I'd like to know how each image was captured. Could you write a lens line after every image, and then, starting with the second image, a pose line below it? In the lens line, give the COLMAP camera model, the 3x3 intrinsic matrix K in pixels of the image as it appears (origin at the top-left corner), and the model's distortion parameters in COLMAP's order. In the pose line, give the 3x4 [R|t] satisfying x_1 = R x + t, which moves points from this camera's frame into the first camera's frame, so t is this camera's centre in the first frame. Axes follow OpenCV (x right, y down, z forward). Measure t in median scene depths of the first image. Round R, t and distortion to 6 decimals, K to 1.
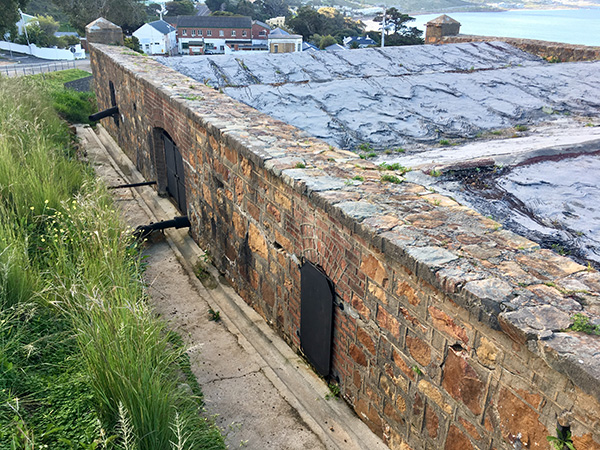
lens RADIAL K [[502.9, 0, 300.0], [0, 502.9, 225.0], [0, 0, 1]] dist [0.051302, -0.000566]
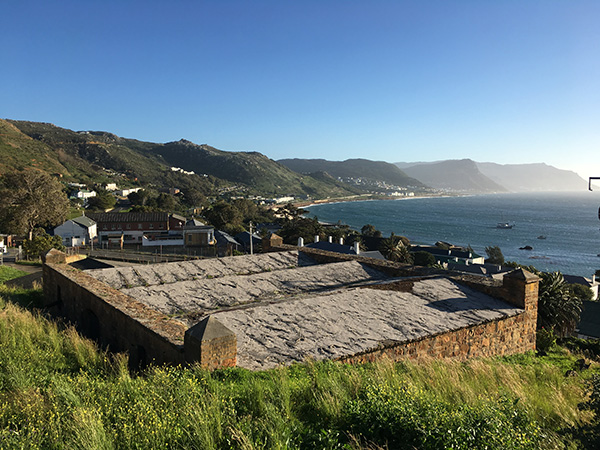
lens RADIAL K [[498.9, 0, 300.0], [0, 498.9, 225.0], [0, 0, 1]] dist [0.045943, -0.002245]
pose [[0.987015, -0.021325, 0.159204, 0.194183], [0.074315, 0.939314, -0.334913, 0.180884], [-0.142400, 0.342395, 0.928702, -0.870326]]
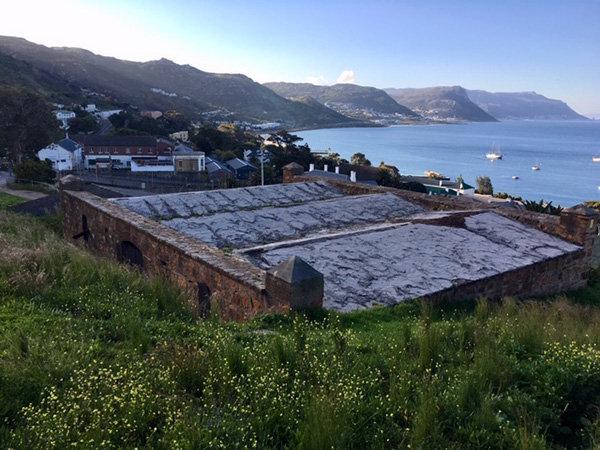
lens RADIAL K [[502.9, 0, 300.0], [0, 502.9, 225.0], [0, 0, 1]] dist [0.051302, -0.000566]
pose [[0.982478, -0.032454, 0.183531, 0.021386], [0.068749, 0.978388, -0.195014, 0.131568], [-0.173236, 0.204214, 0.963476, -0.763358]]
